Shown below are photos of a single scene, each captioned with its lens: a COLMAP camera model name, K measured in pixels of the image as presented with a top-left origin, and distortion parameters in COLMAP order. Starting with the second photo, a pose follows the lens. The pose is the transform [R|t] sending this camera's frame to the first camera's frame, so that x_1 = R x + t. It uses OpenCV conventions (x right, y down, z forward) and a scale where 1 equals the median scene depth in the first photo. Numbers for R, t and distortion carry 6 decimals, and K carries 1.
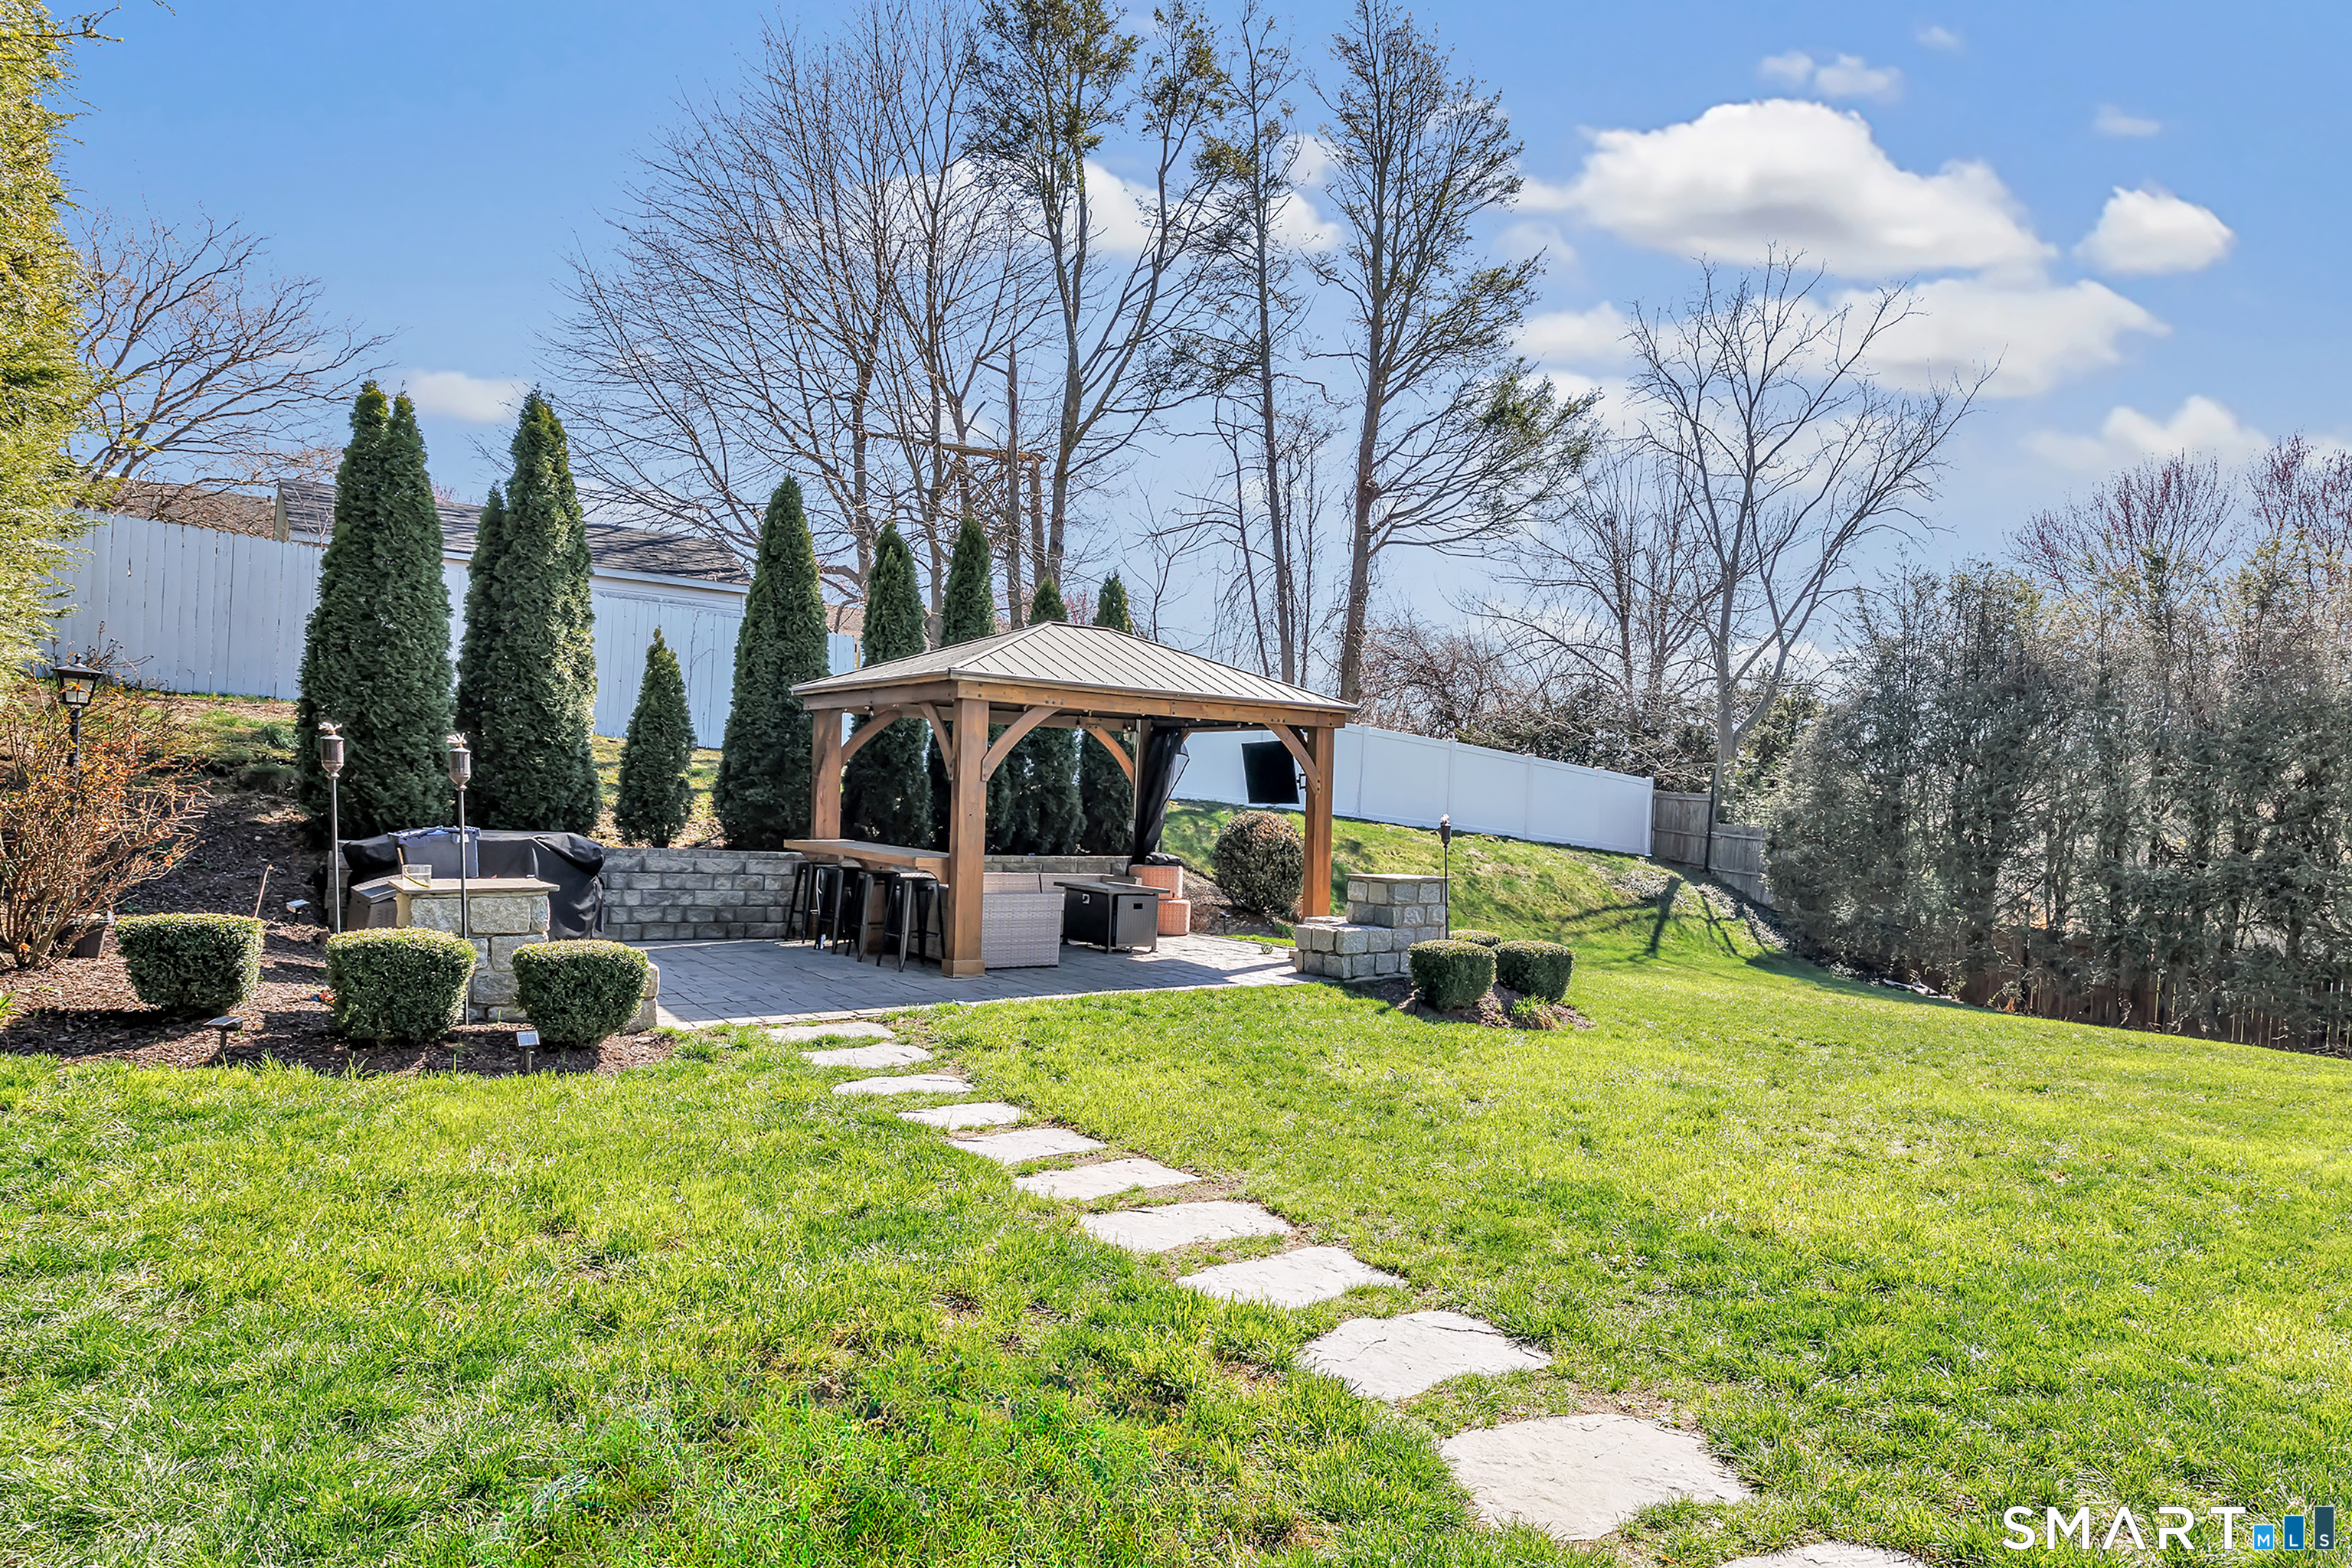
lens RADIAL K [[1460.0, 0, 1187.5], [0, 1460.0, 792.6], [0, 0, 1]] dist [0.007915, -0.001101]
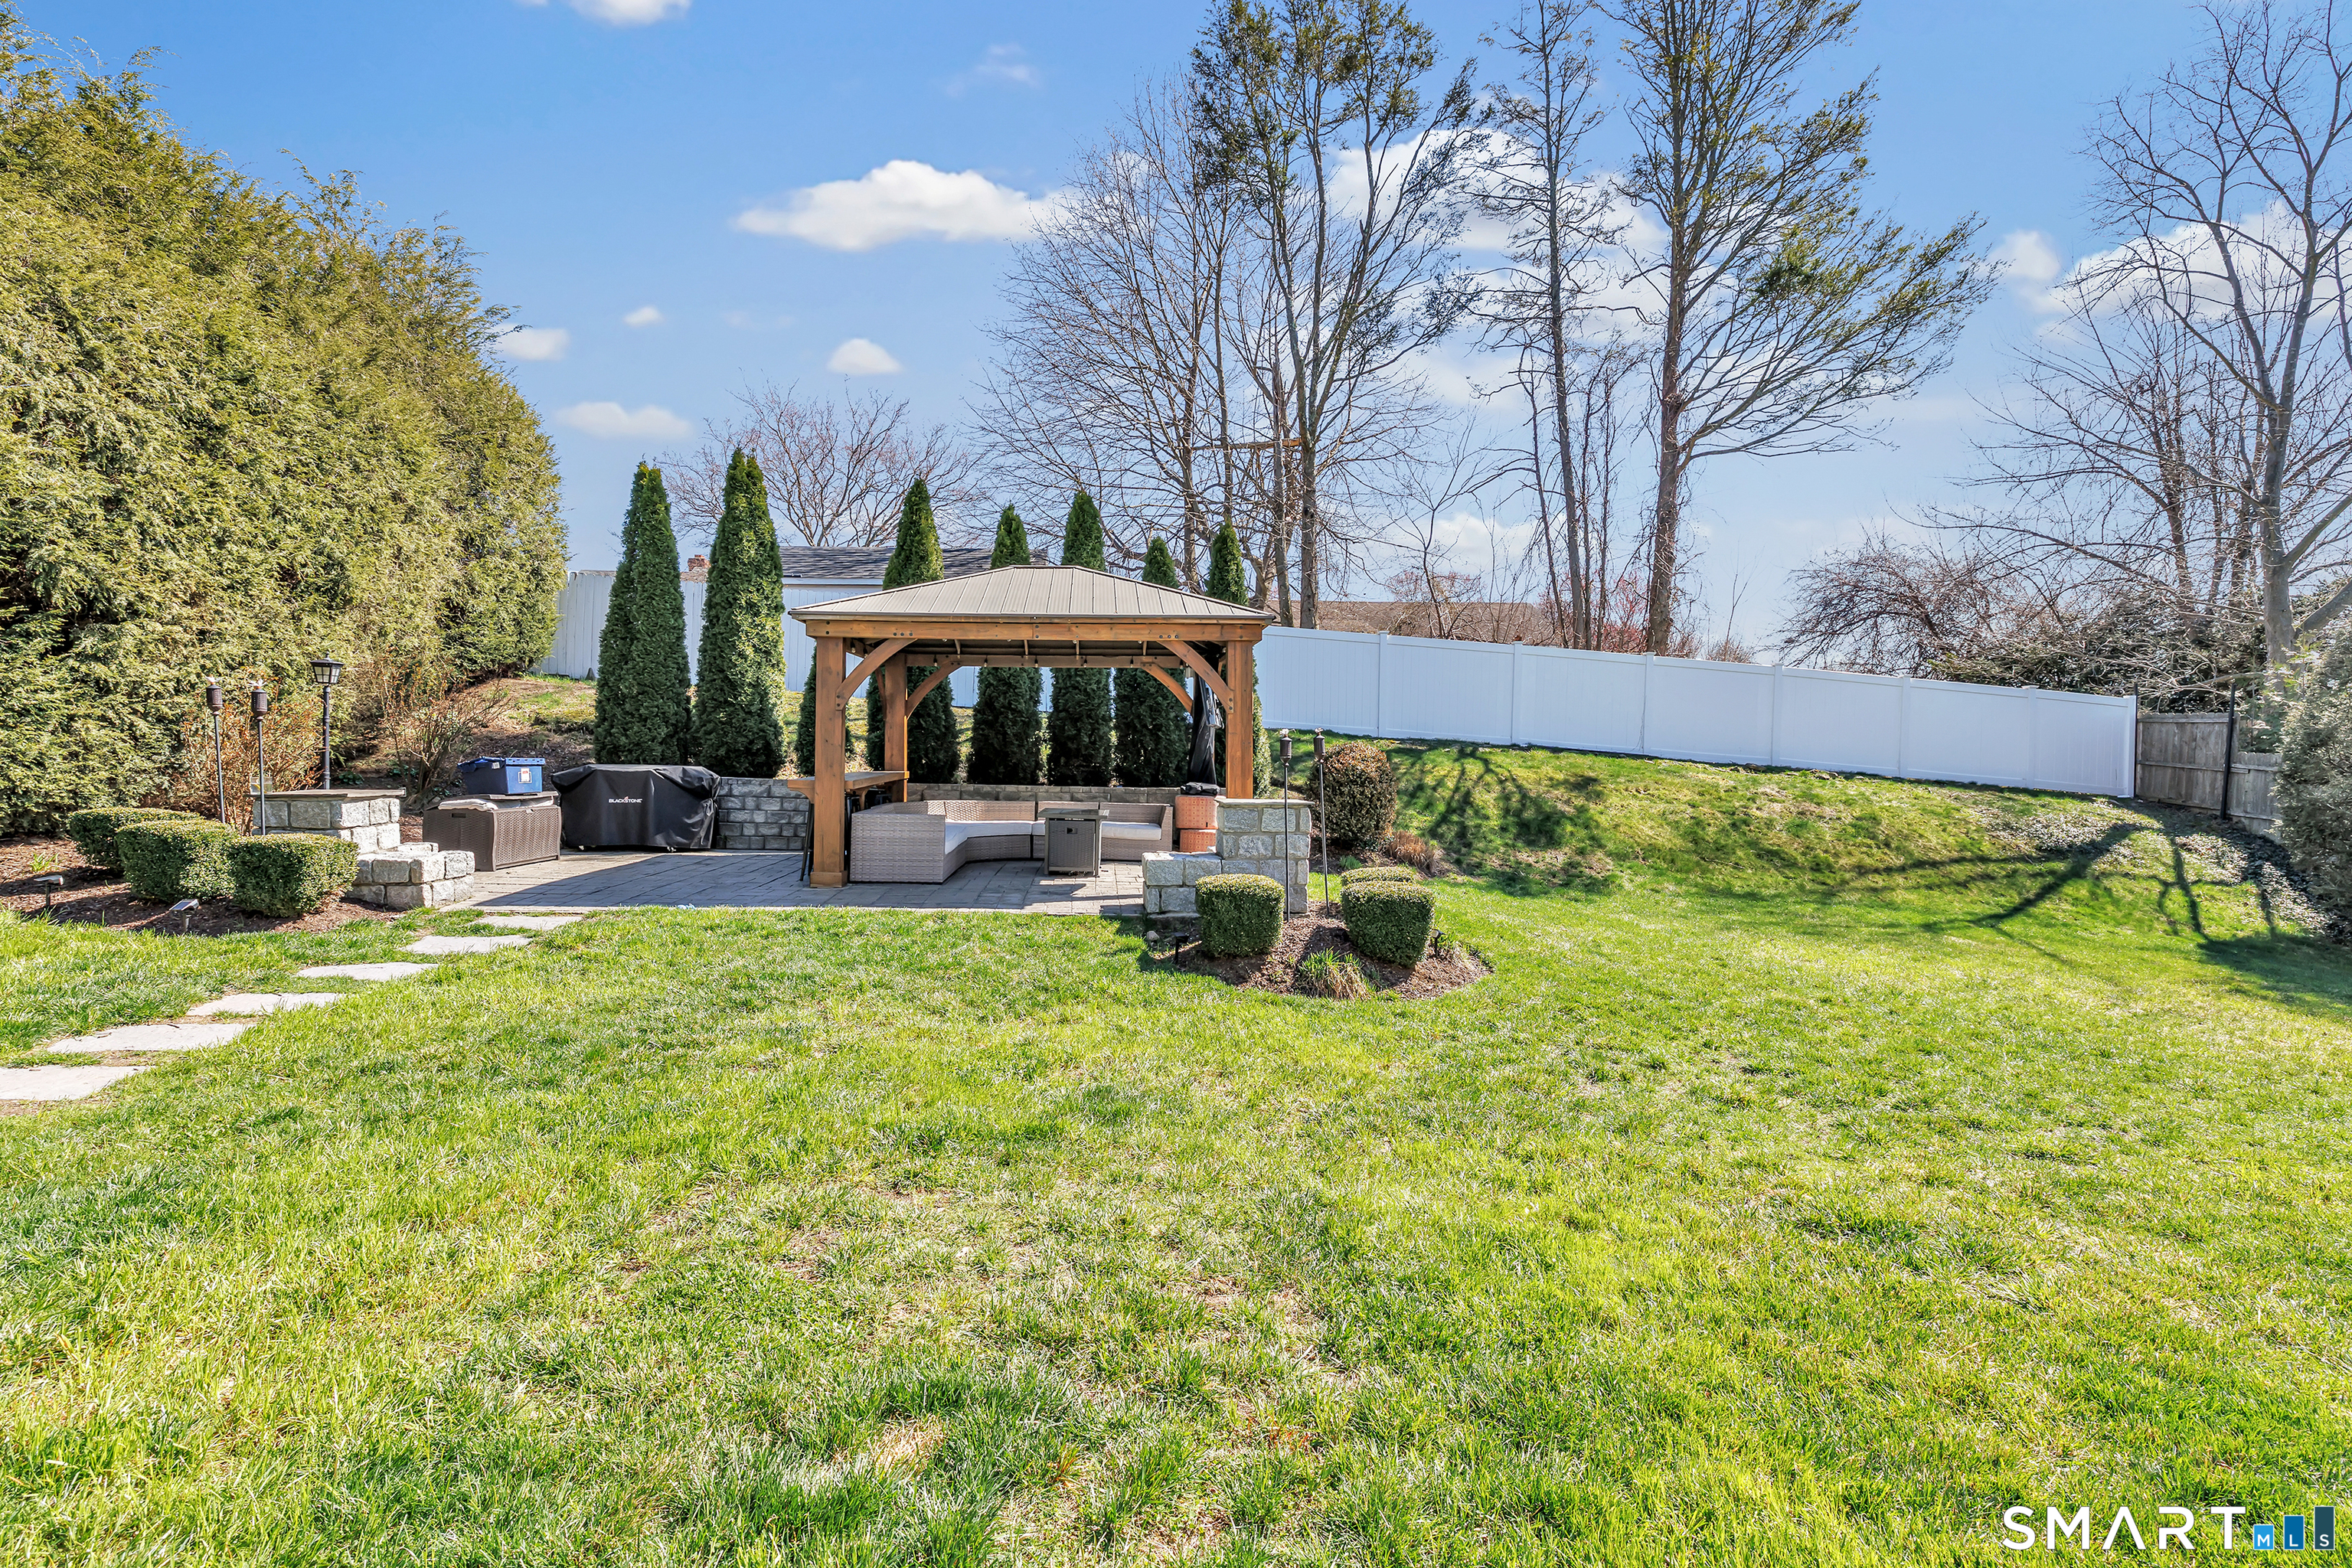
lens RADIAL K [[1061.8, 0, 1181.7], [0, 1061.8, 759.2], [0, 0, 1]] dist [-0.004859, 0.004370]
pose [[0.792830, -0.021954, -0.609047, 0.291912], [0.018757, 0.999757, -0.011621, 0.022532], [0.609154, -0.002211, 0.793049, 0.277956]]
